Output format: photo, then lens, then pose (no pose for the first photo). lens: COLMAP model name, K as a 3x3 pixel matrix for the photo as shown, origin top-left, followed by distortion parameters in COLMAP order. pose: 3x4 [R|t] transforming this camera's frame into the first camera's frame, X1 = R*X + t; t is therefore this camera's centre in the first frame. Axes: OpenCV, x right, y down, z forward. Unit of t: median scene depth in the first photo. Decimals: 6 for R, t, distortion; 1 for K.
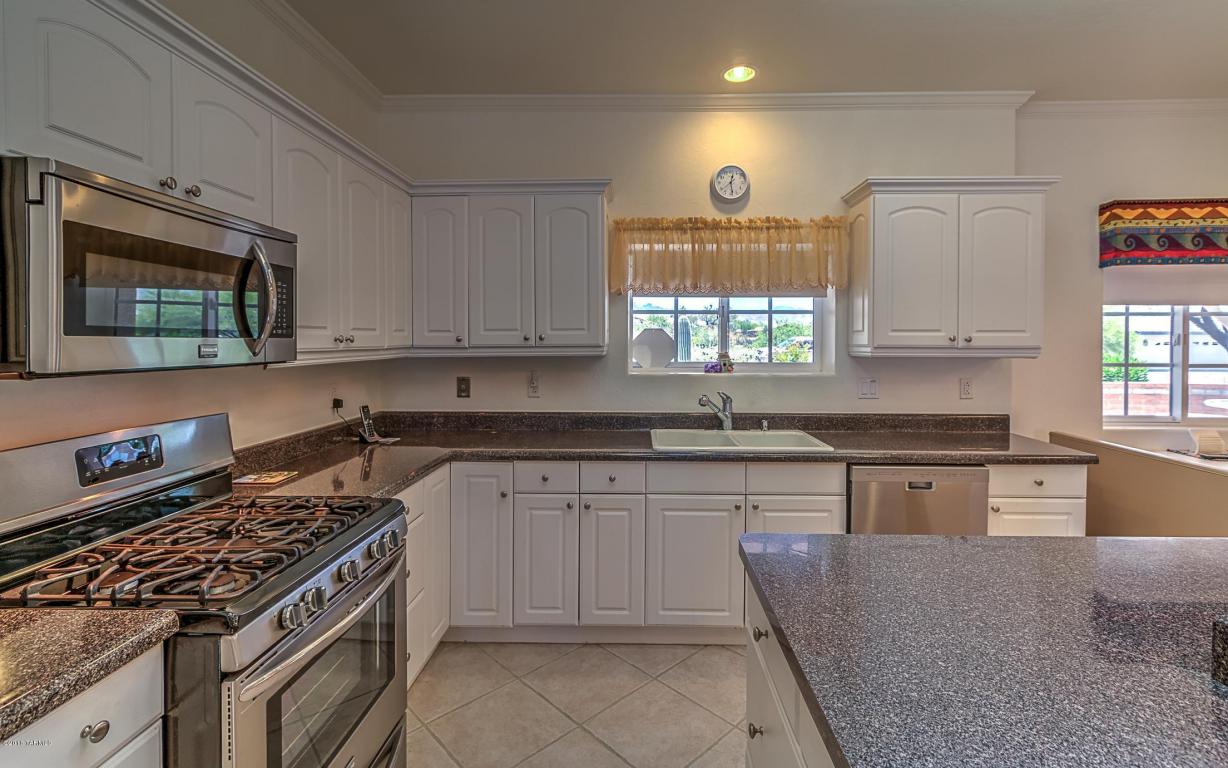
lens RADIAL K [[551.4, 0, 621.4], [0, 551.4, 348.8], [0, 0, 1]] dist [-0.085800, 0.039699]
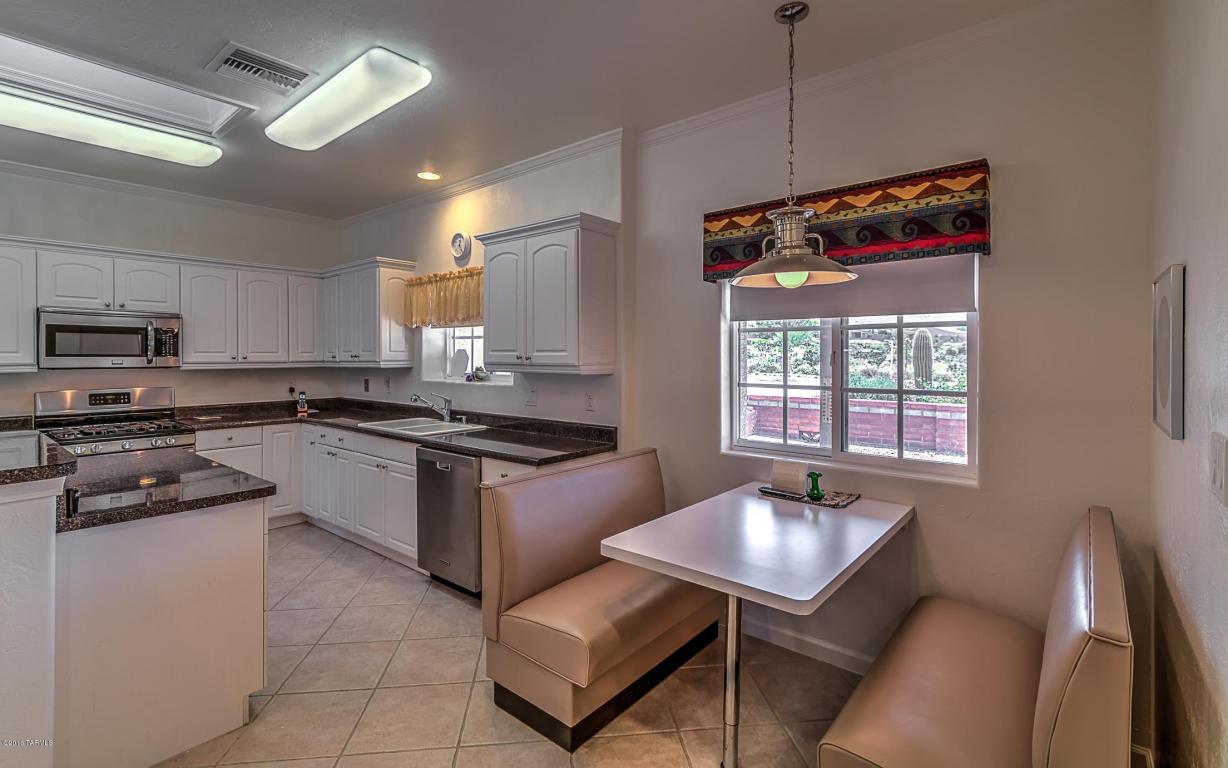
lens RADIAL K [[564.3, 0, 608.0], [0, 564.3, 358.1], [0, 0, 1]] dist [0.000357, 0.000198]
pose [[0.783772, 0.003840, -0.621037, 1.423678], [-0.009171, 0.999943, -0.005391, -0.010853], [0.620981, 0.009921, 0.783763, 0.110064]]
